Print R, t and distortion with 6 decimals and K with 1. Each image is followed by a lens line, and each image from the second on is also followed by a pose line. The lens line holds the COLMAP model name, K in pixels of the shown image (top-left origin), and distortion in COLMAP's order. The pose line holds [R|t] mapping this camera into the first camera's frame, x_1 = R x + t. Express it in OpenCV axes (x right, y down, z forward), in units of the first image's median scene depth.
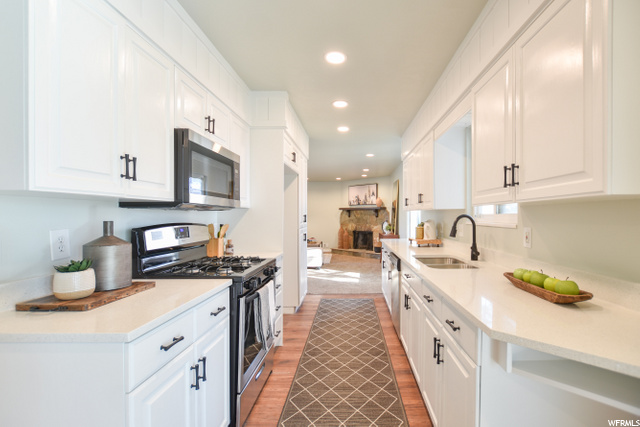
lens RADIAL K [[312.9, 0, 355.1], [0, 312.9, 217.4], [0, 0, 1]] dist [-0.001884, -0.000763]
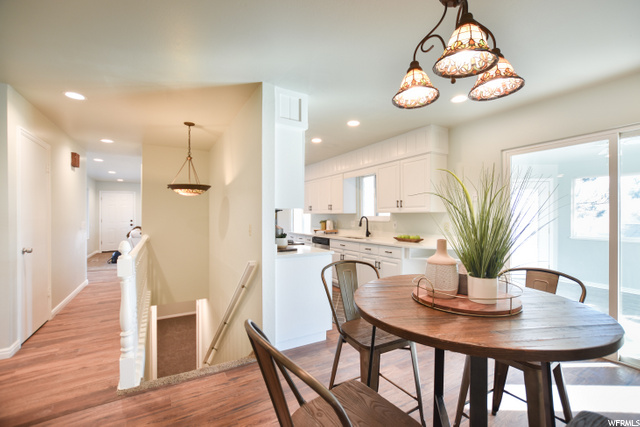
lens RADIAL K [[284.8, 0, 334.2], [0, 284.8, 216.6], [0, 0, 1]] dist [-0.000210, 0.000615]
pose [[0.855370, 0.003489, 0.518005, -0.871958], [-0.001795, 0.999991, -0.003772, 0.000896], [-0.518014, 0.002297, 0.855369, -0.608478]]
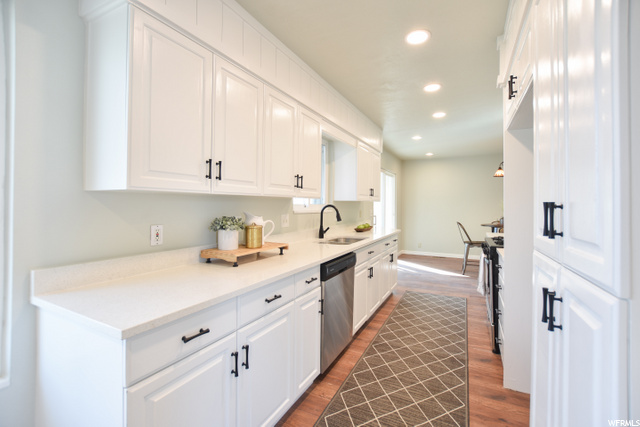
lens RADIAL K [[284.8, 0, 319.1], [0, 284.8, 206.8], [0, 0, 1]] dist [-0.000210, 0.000615]
pose [[-0.882149, 0.001916, 0.470966, -0.201041], [0.004112, 0.999985, 0.003634, -0.005821], [-0.470952, 0.005142, -0.882144, 2.120472]]
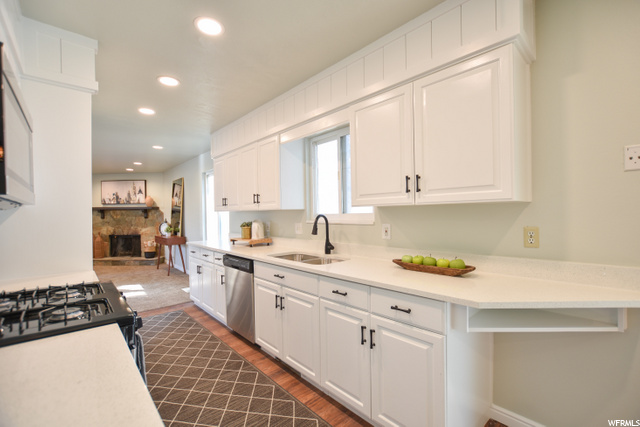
lens RADIAL K [[284.8, 0, 330.7], [0, 284.8, 216.4], [0, 0, 1]] dist [-0.000210, 0.000615]
pose [[0.739458, -0.014580, 0.673045, -0.320199], [0.015355, 0.999871, 0.004790, -0.006229], [-0.673028, 0.006793, 0.739586, 0.214324]]
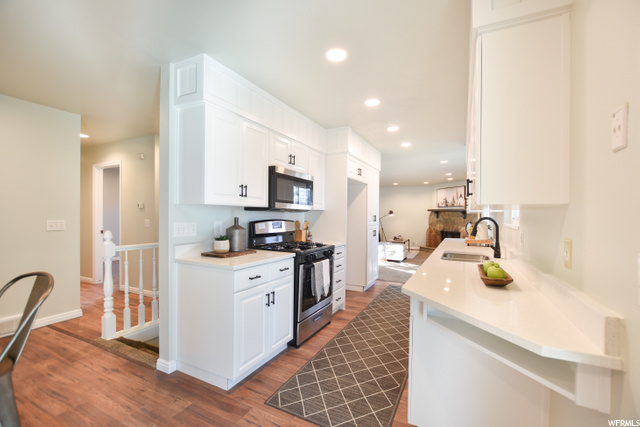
lens RADIAL K [[284.8, 0, 316.5], [0, 284.8, 216.0], [0, 0, 1]] dist [-0.000210, 0.000615]
pose [[0.883809, 0.012747, -0.467674, 0.288458], [-0.015122, 0.999885, -0.001323, -0.001499], [0.467603, 0.008242, 0.883900, -0.208379]]
